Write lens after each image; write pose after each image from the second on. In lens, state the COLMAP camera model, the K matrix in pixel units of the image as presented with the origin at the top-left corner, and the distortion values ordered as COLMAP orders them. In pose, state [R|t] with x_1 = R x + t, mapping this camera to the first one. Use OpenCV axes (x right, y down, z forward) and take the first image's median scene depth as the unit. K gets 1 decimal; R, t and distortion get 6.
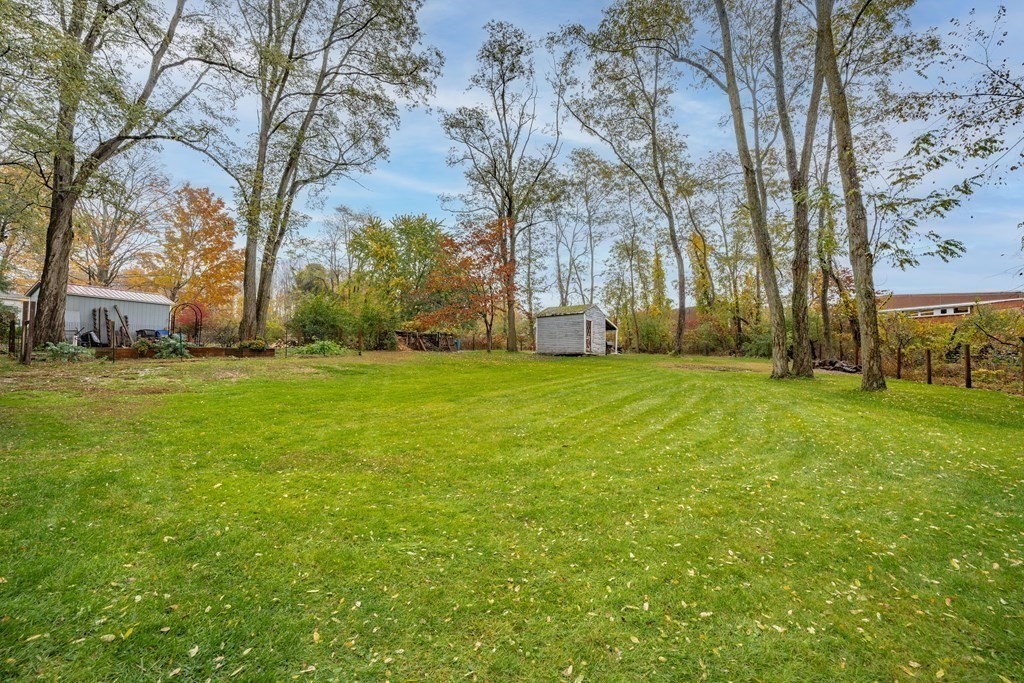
lens RADIAL K [[415.2, 0, 510.1], [0, 415.2, 350.1], [0, 0, 1]] dist [0.001660, -0.001037]
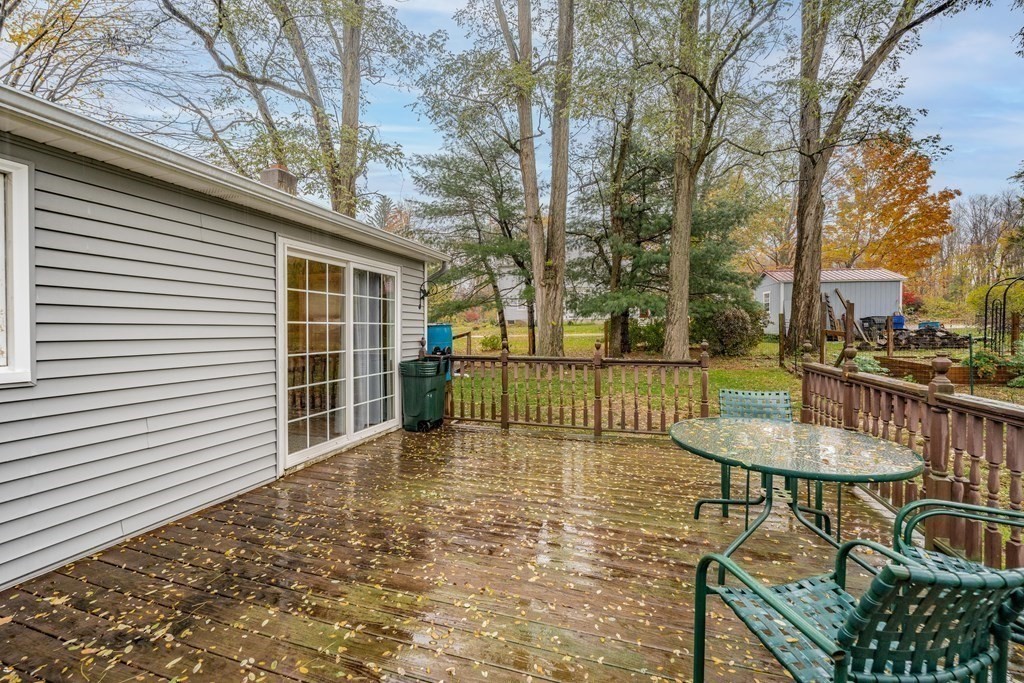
lens RADIAL K [[415.2, 0, 511.2], [0, 415.2, 339.2], [0, 0, 1]] dist [0.001660, -0.001037]
pose [[0.264268, 0.019532, -0.964251, -0.302702], [0.021721, 0.999421, 0.026197, -0.040914], [0.964205, -0.027868, 0.263691, 0.144295]]
